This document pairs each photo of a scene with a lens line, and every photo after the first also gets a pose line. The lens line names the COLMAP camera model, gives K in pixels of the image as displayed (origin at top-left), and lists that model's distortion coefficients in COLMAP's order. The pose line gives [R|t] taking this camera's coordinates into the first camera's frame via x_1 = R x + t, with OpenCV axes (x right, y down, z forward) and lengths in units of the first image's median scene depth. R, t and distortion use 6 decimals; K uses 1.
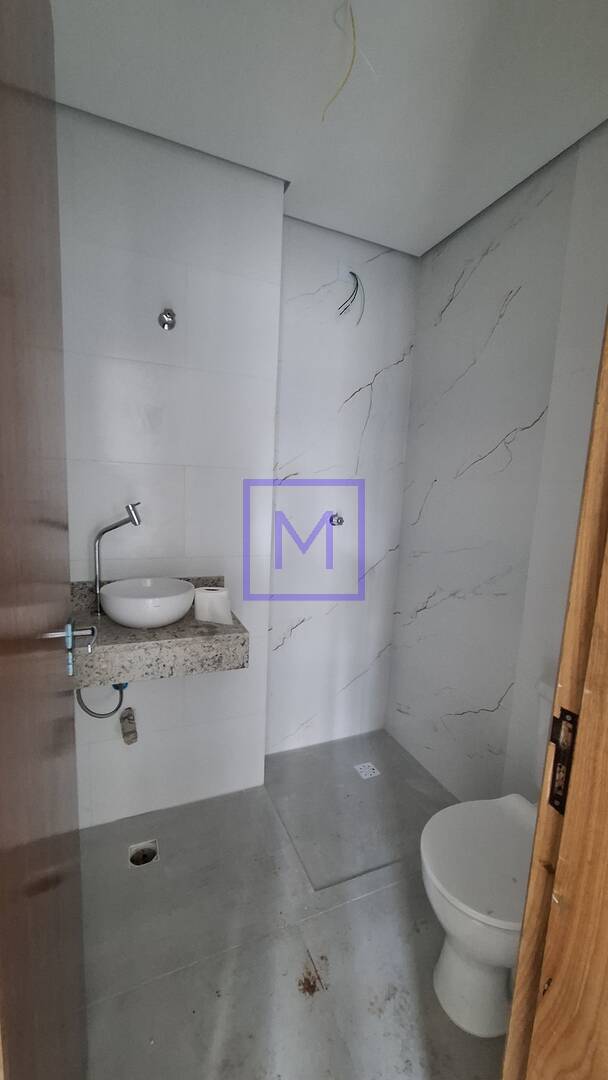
lens RADIAL K [[428.4, 0, 300.6], [0, 428.4, 540.1], [0, 0, 1]] dist [-0.005209, 0.001994]
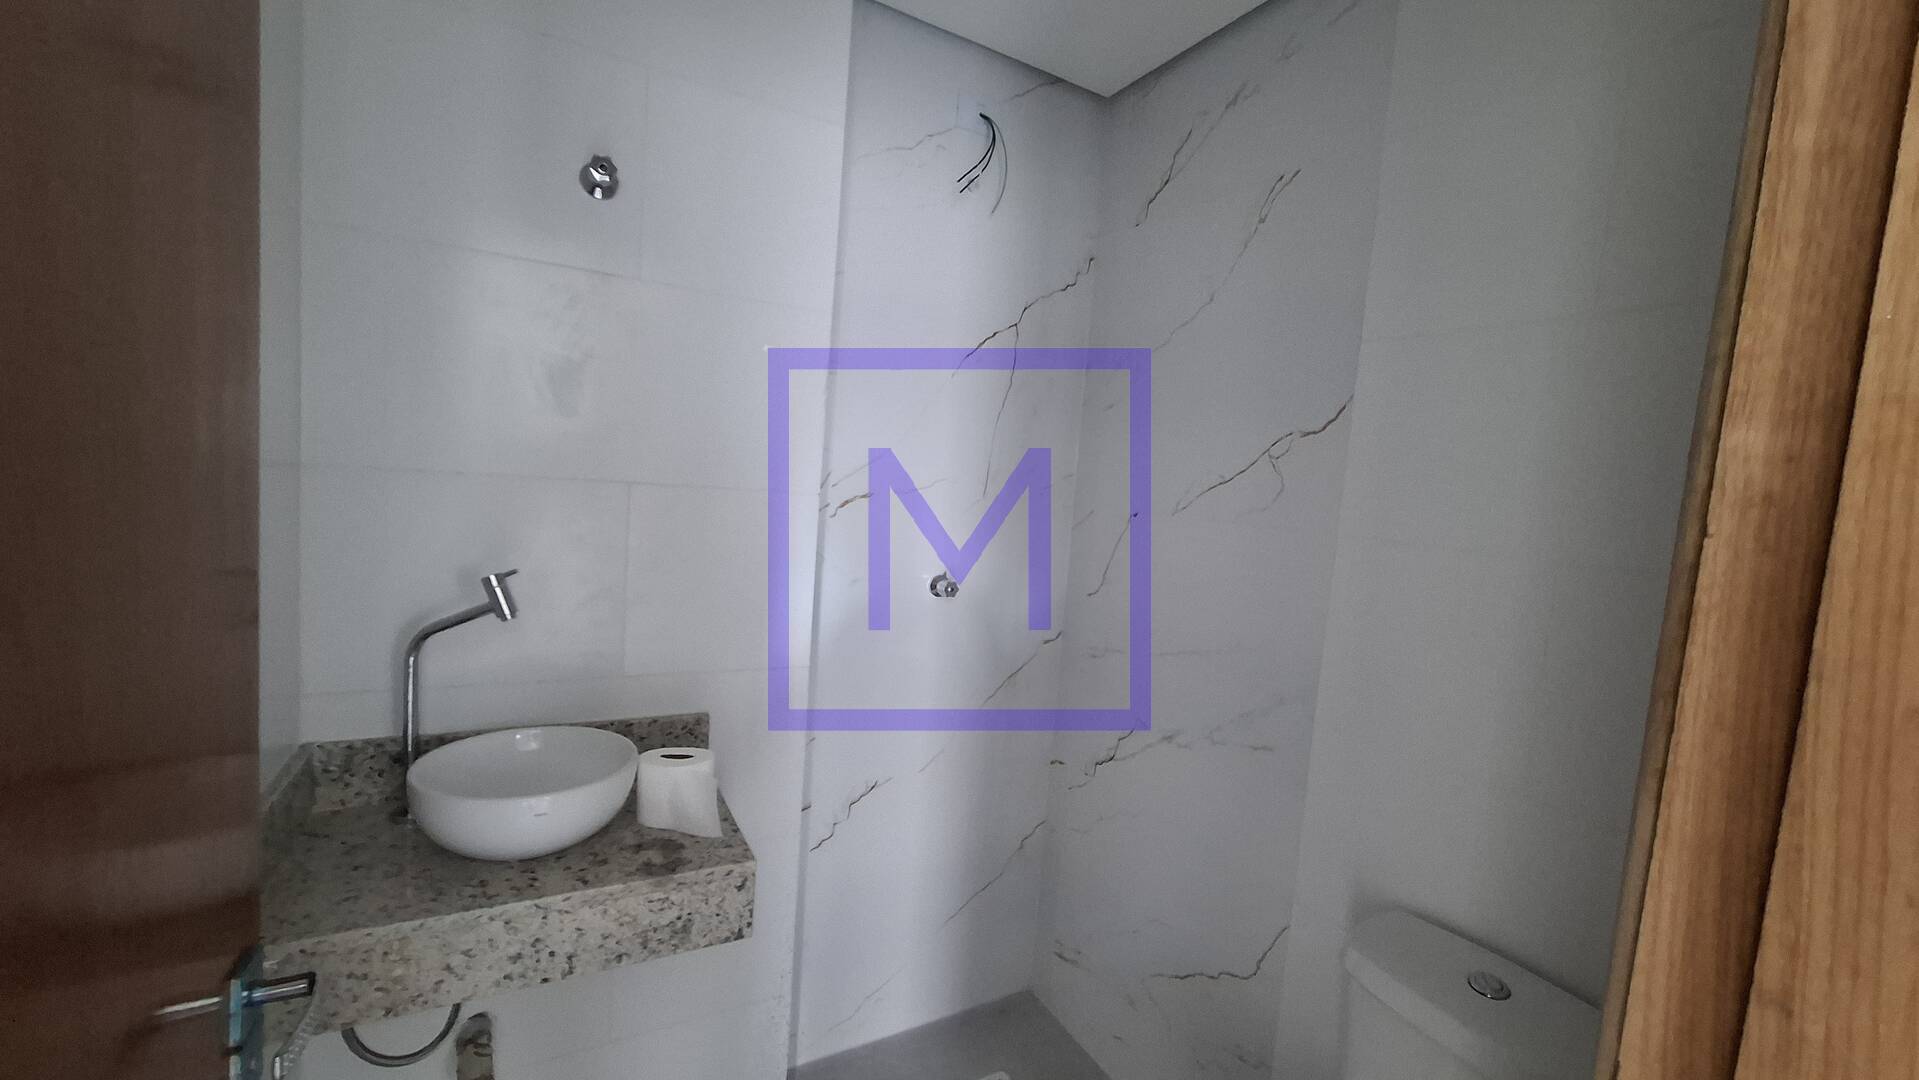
lens RADIAL K [[761.3, 0, 965.2], [0, 761.3, 536.5], [0, 0, 1]] dist [-0.005209, 0.001994]
pose [[0.992576, 0.022694, 0.119490, -0.002457], [-0.017110, 0.998722, -0.047552, -0.091176], [-0.120417, 0.045155, 0.991696, 0.143958]]
